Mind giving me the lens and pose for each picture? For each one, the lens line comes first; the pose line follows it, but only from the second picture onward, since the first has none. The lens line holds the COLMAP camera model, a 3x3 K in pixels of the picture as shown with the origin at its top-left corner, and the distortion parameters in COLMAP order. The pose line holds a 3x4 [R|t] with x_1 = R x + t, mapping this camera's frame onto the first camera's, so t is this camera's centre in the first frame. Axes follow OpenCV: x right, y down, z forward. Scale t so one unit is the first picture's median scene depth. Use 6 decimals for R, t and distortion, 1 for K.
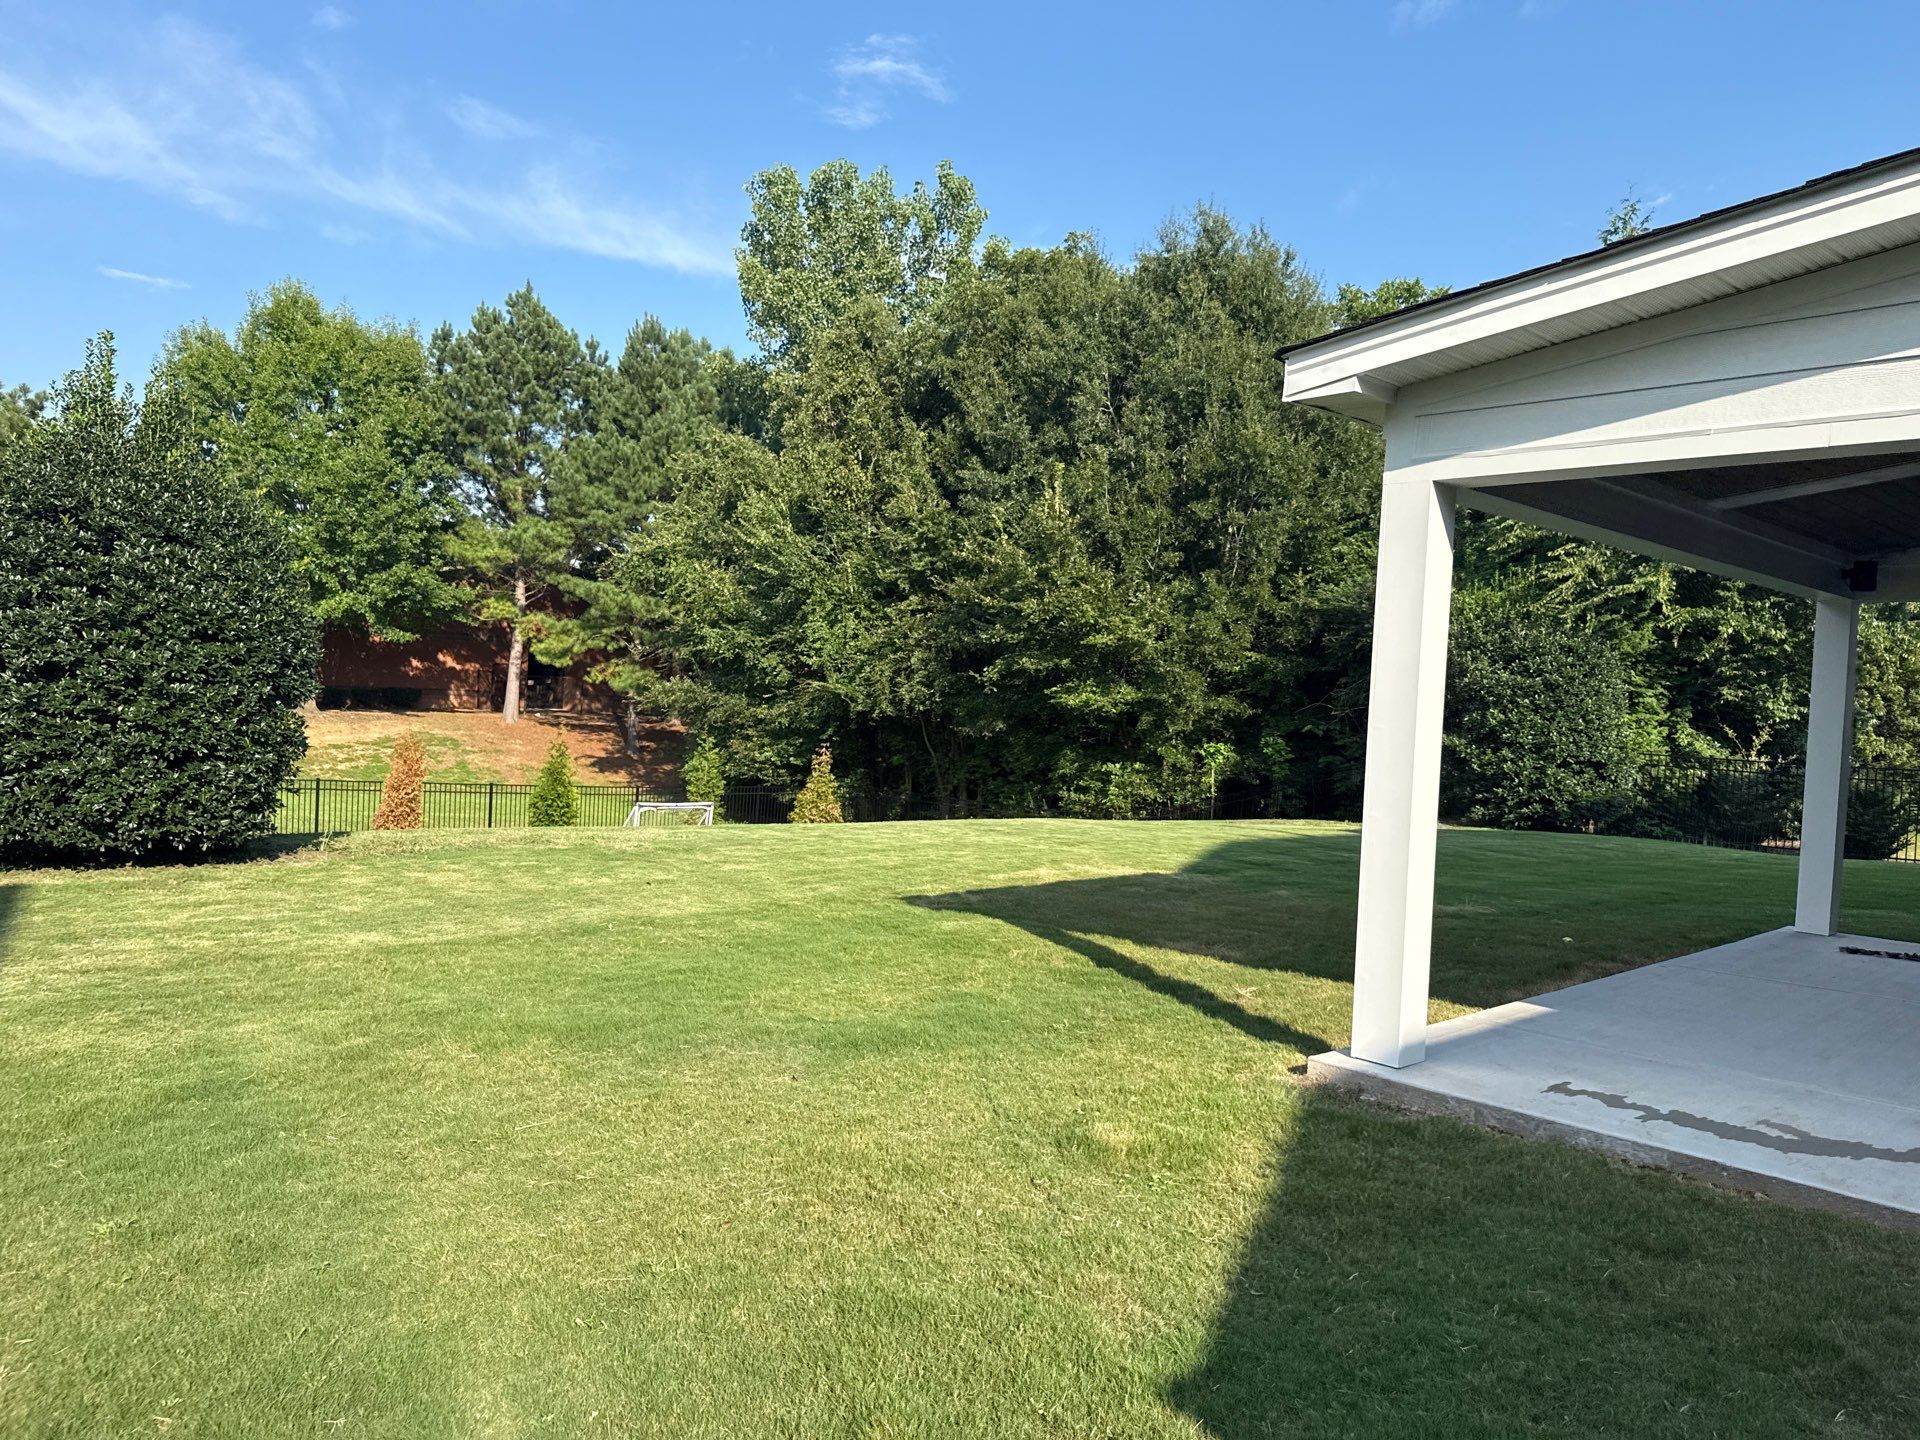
lens RADIAL K [[1379.6, 0, 973.1], [0, 1379.6, 722.7], [0, 0, 1]] dist [0.039824, -0.052382]
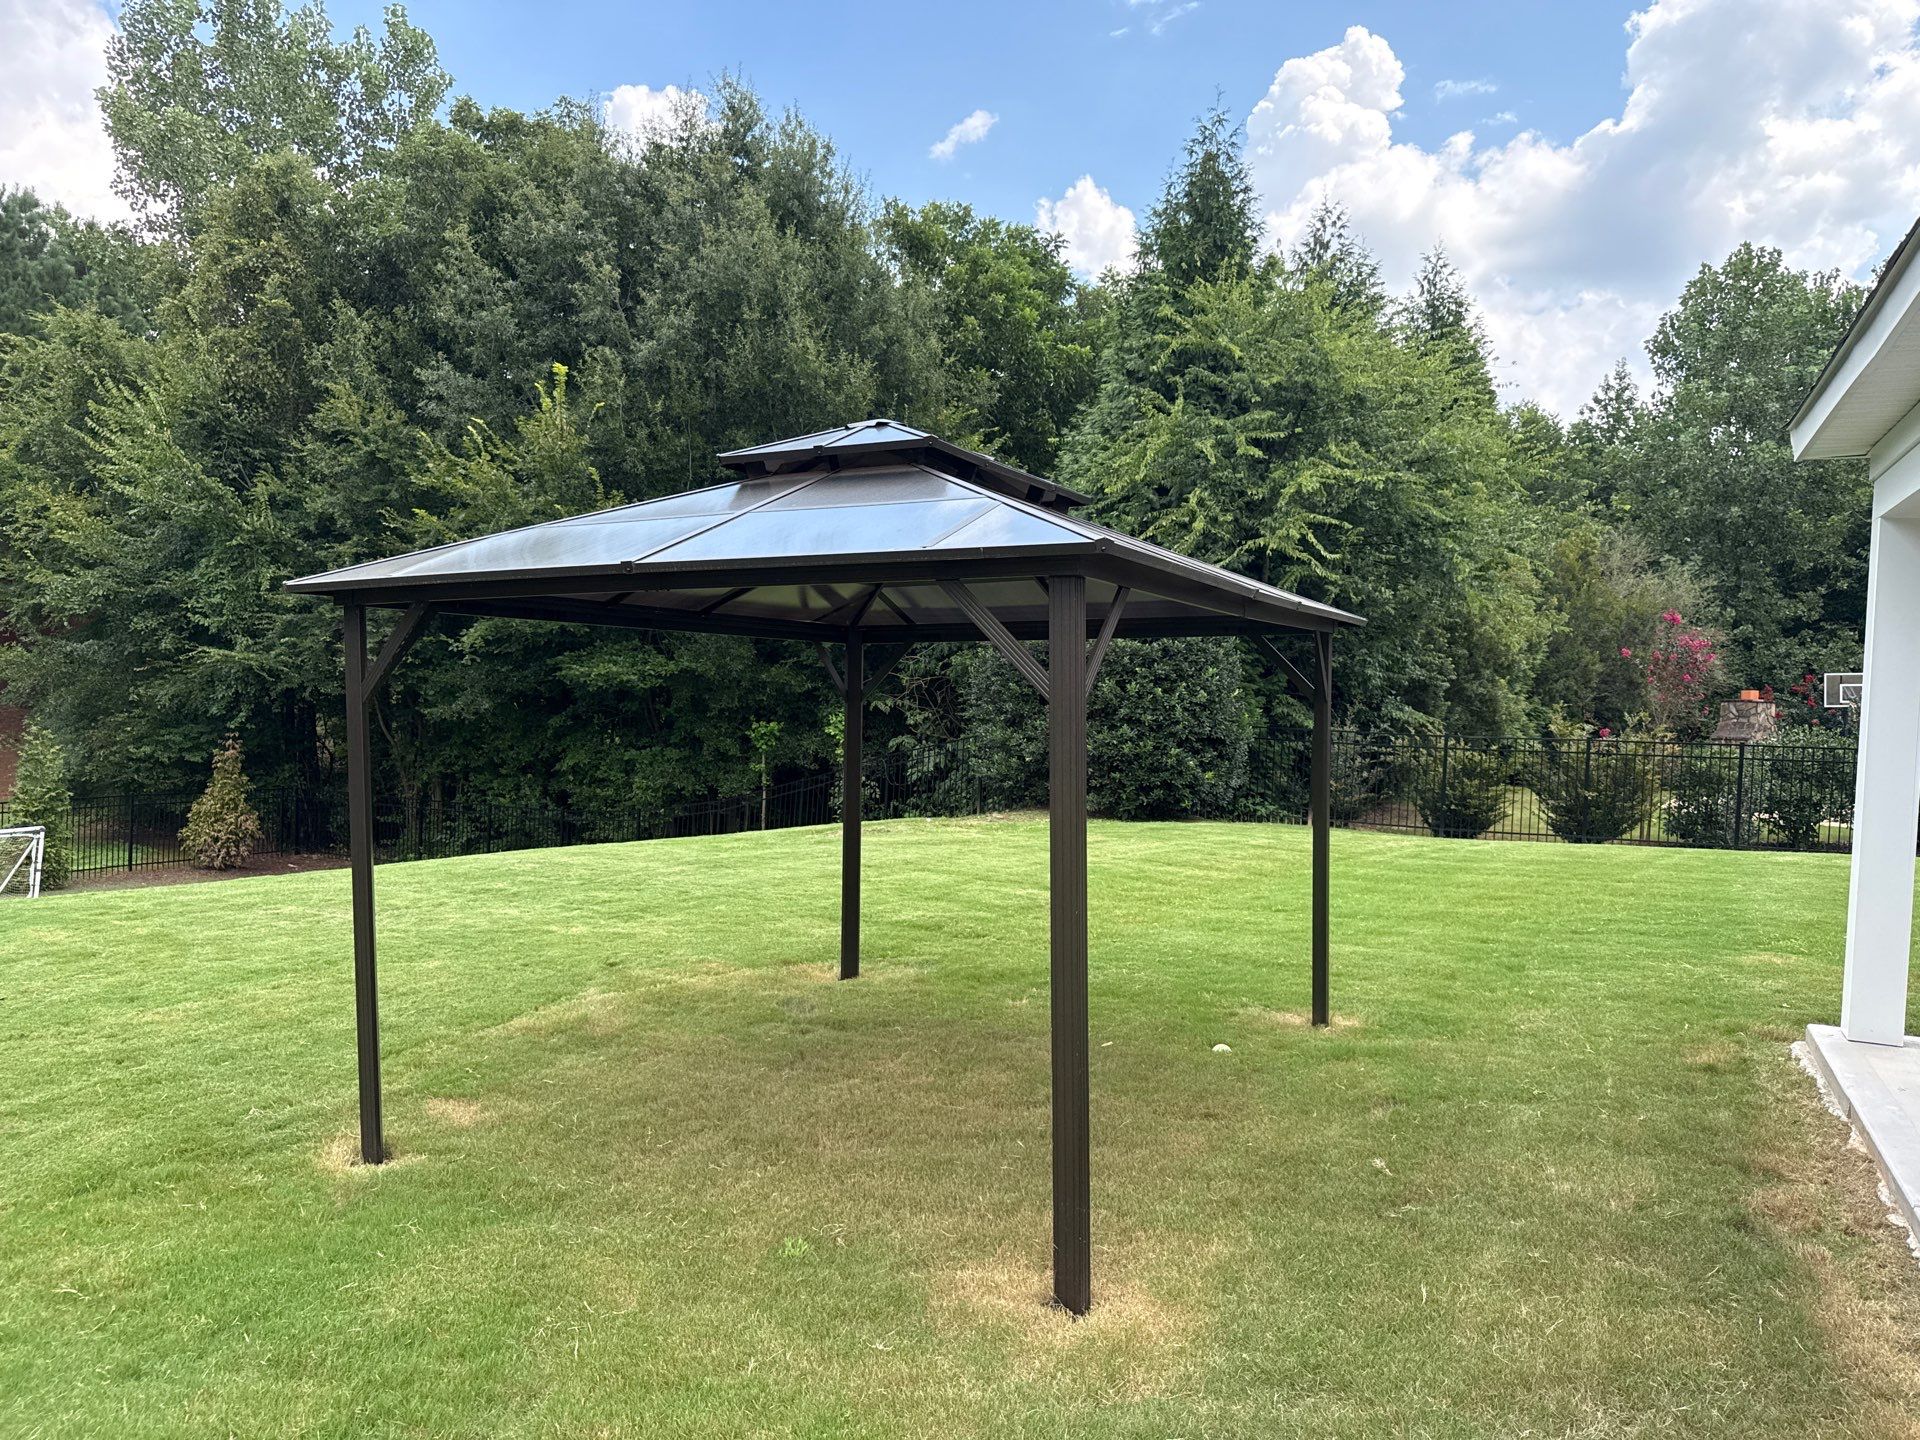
lens RADIAL K [[1379.6, 0, 1003.3], [0, 1379.6, 724.7], [0, 0, 1]] dist [0.039824, -0.052382]
pose [[0.929849, -0.022211, 0.367270, 0.003962], [0.013952, 0.999587, 0.025129, -0.002611], [-0.367676, -0.018242, 0.929775, 0.158061]]
